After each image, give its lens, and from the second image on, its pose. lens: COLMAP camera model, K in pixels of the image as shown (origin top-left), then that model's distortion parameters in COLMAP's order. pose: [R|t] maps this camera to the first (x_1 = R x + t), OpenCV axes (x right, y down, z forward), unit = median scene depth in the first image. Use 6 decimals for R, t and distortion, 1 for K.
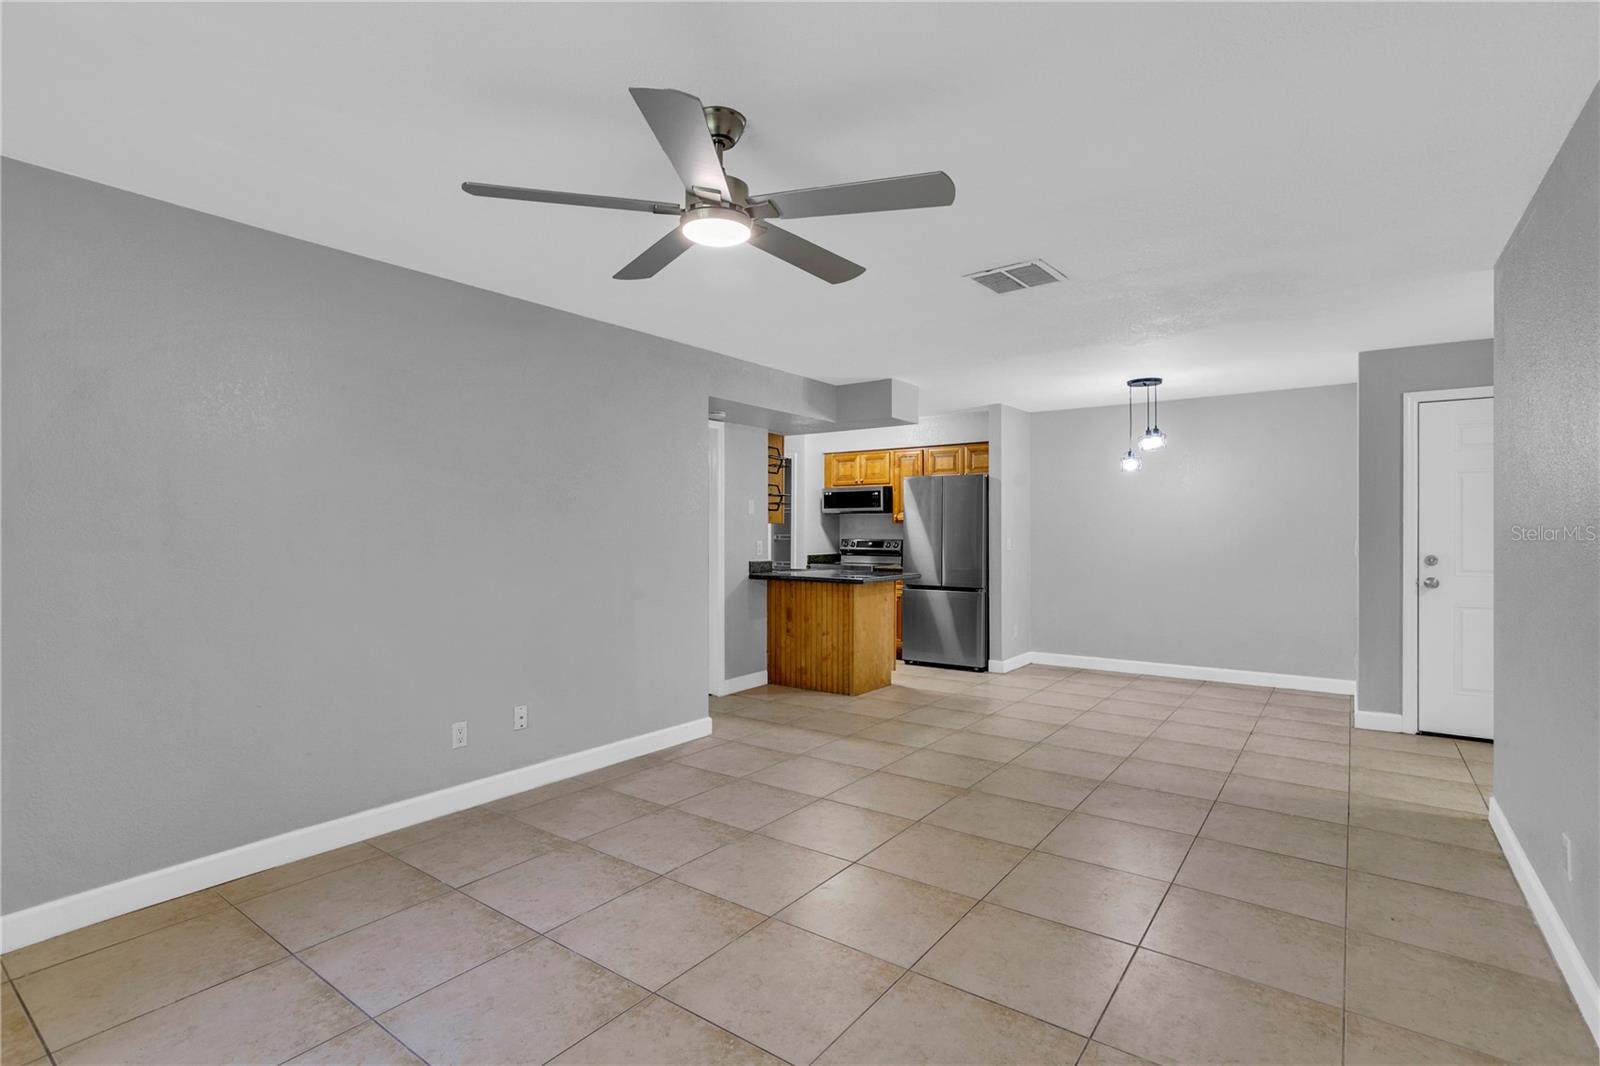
lens RADIAL K [[774.8, 0, 810.2], [0, 774.8, 530.5], [0, 0, 1]] dist [-0.024649, 0.004613]
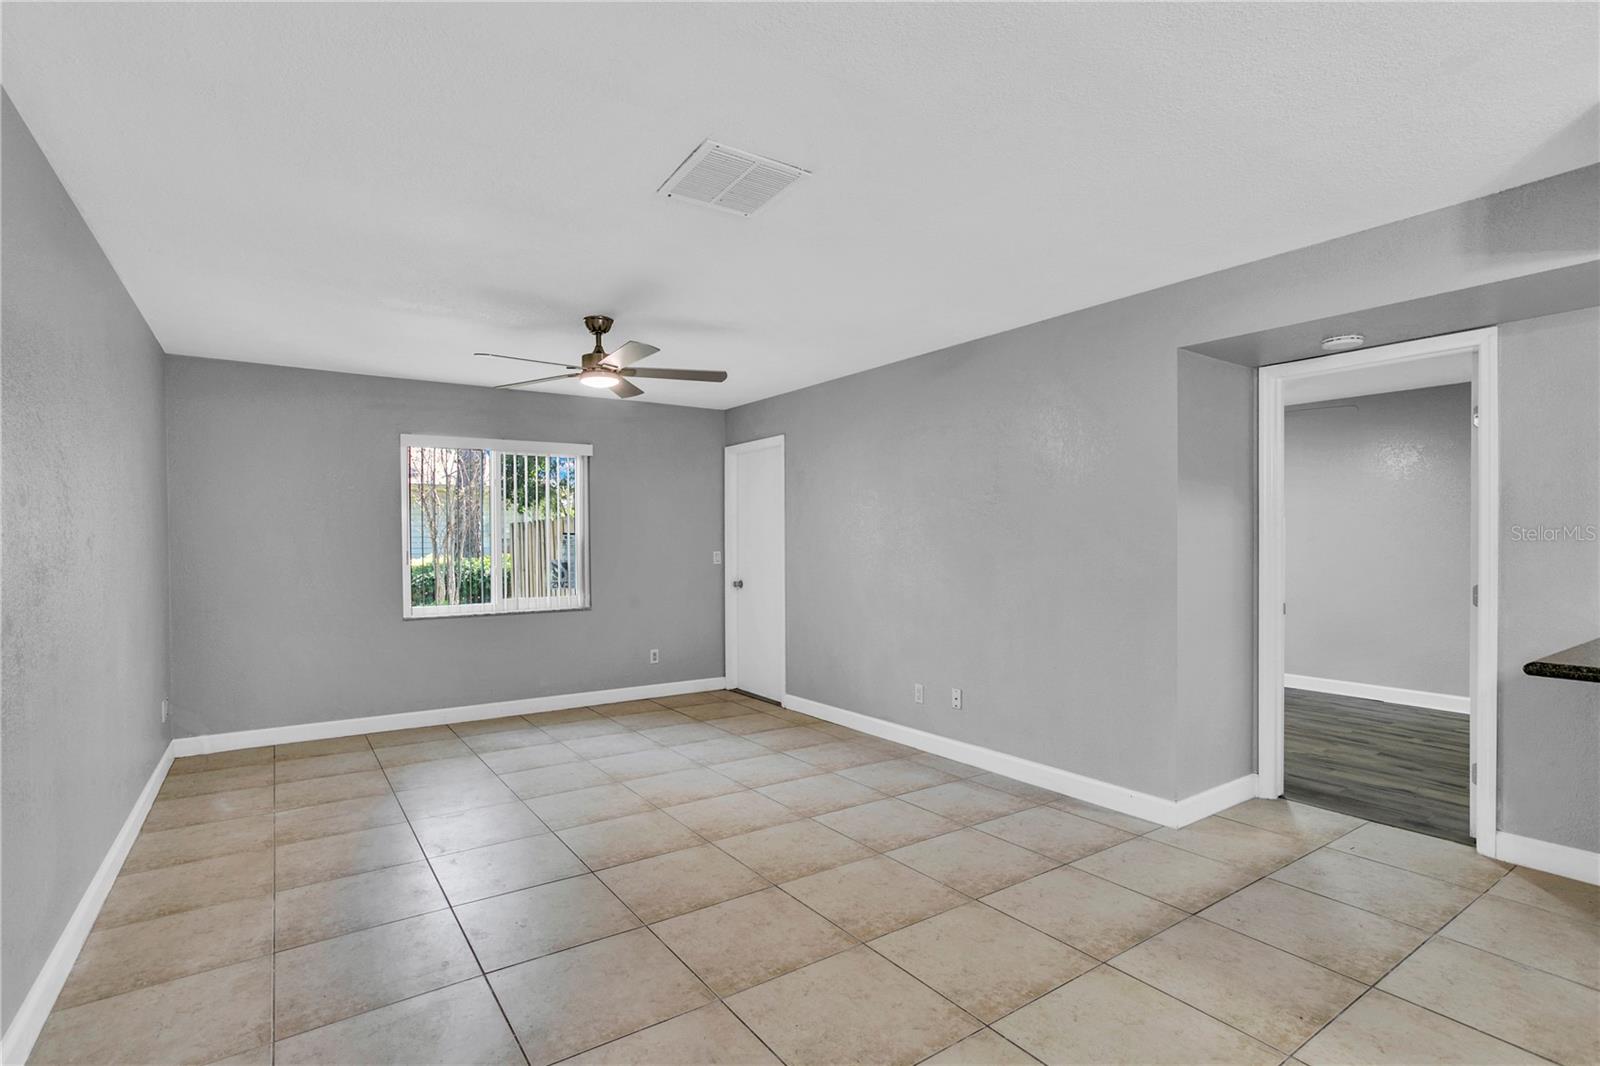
lens RADIAL K [[774.8, 0, 796.3], [0, 774.8, 503.6], [0, 0, 1]] dist [-0.024649, 0.004613]
pose [[-0.350724, -0.046854, -0.935306, 0.653652], [0.012598, 0.998421, -0.054739, 0.002938], [0.936394, -0.030981, -0.349580, 0.922122]]
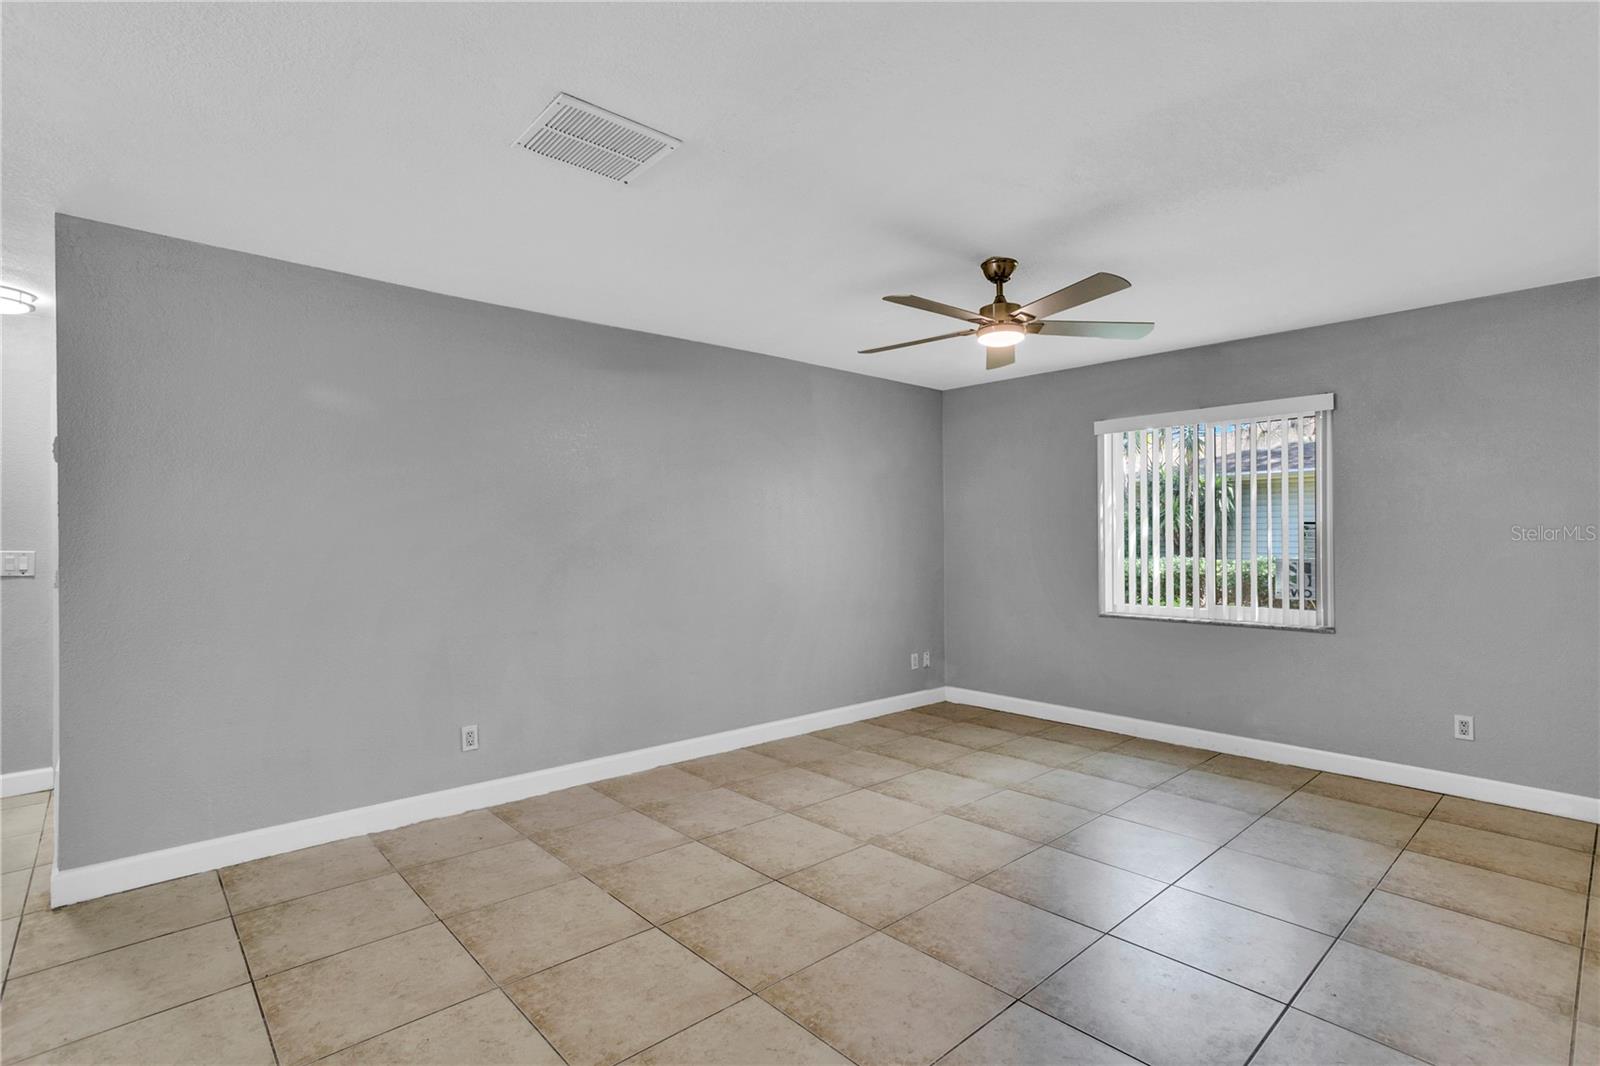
lens RADIAL K [[774.8, 0, 801.0], [0, 774.8, 525.0], [0, 0, 1]] dist [-0.024649, 0.004613]
pose [[-0.976853, 0.002276, 0.213899, -0.028365], [-0.001395, 0.999854, -0.017009, -0.004074], [-0.213907, -0.016914, -0.976708, 1.130692]]
